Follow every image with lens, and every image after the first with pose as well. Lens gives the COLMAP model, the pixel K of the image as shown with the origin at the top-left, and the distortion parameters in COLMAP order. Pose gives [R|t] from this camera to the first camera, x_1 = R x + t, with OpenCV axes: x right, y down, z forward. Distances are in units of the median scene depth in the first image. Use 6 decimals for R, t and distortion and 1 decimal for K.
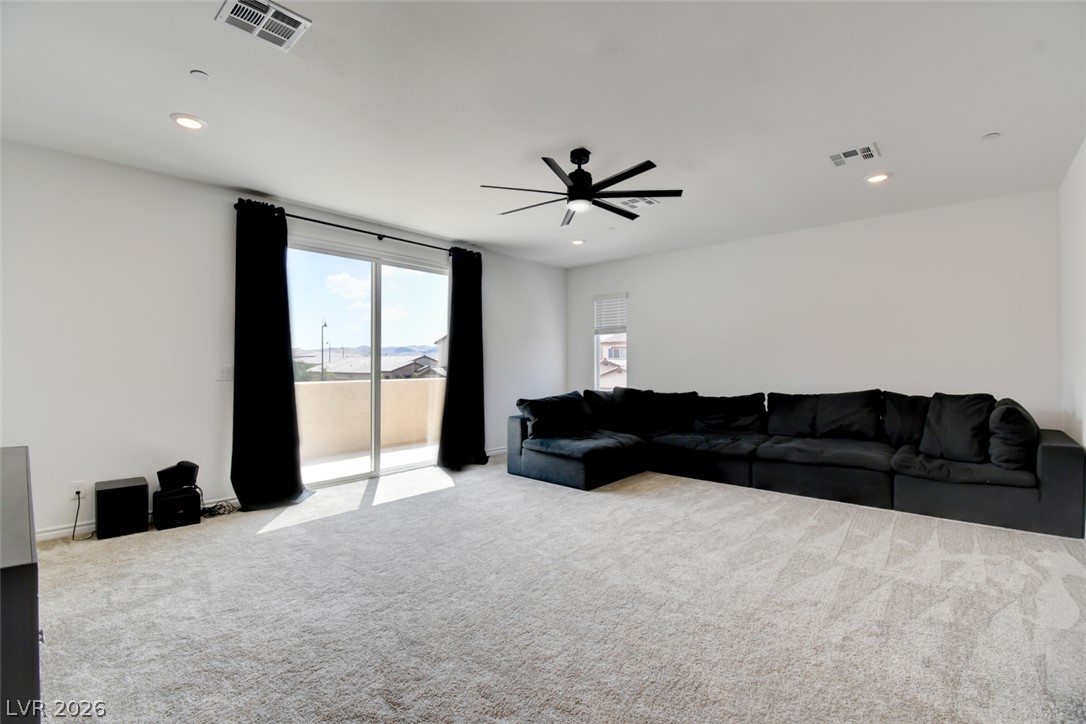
lens RADIAL K [[475.4, 0, 543.8], [0, 475.4, 359.1], [0, 0, 1]] dist [-0.000557, -0.000176]
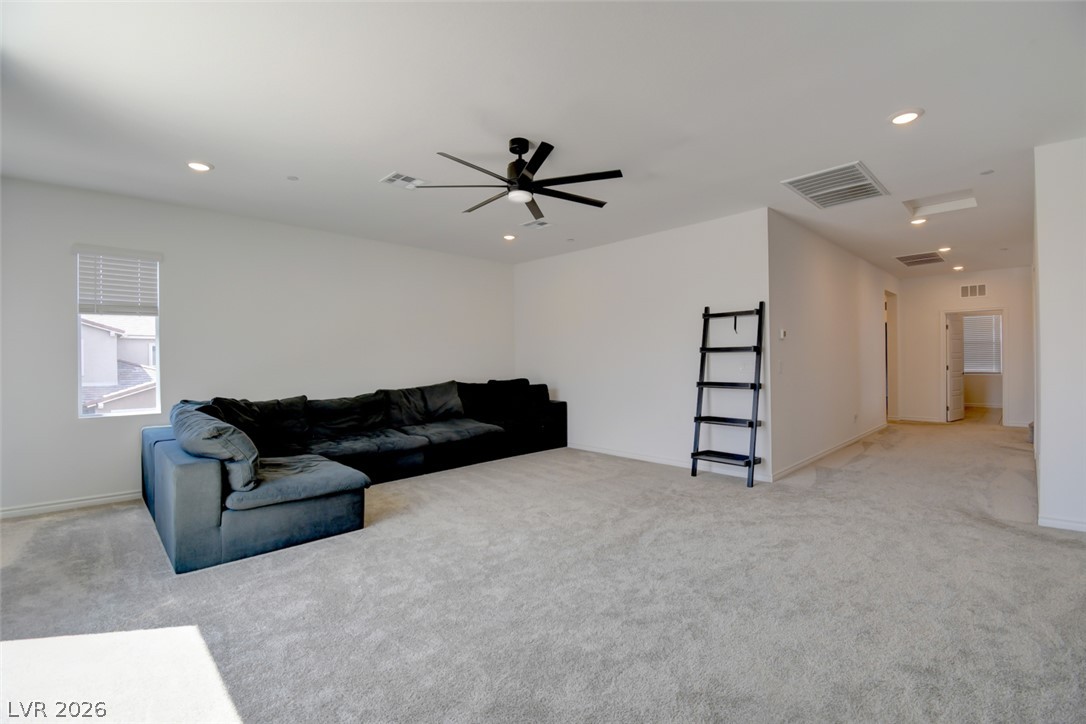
lens RADIAL K [[475.4, 0, 543.8], [0, 475.4, 359.1], [0, 0, 1]] dist [-0.000557, -0.000176]
pose [[0.063852, 0.003879, 0.997952, -0.646289], [0.000217, 0.999992, -0.003901, 0.007776], [-0.997959, 0.000465, 0.063851, 0.652632]]
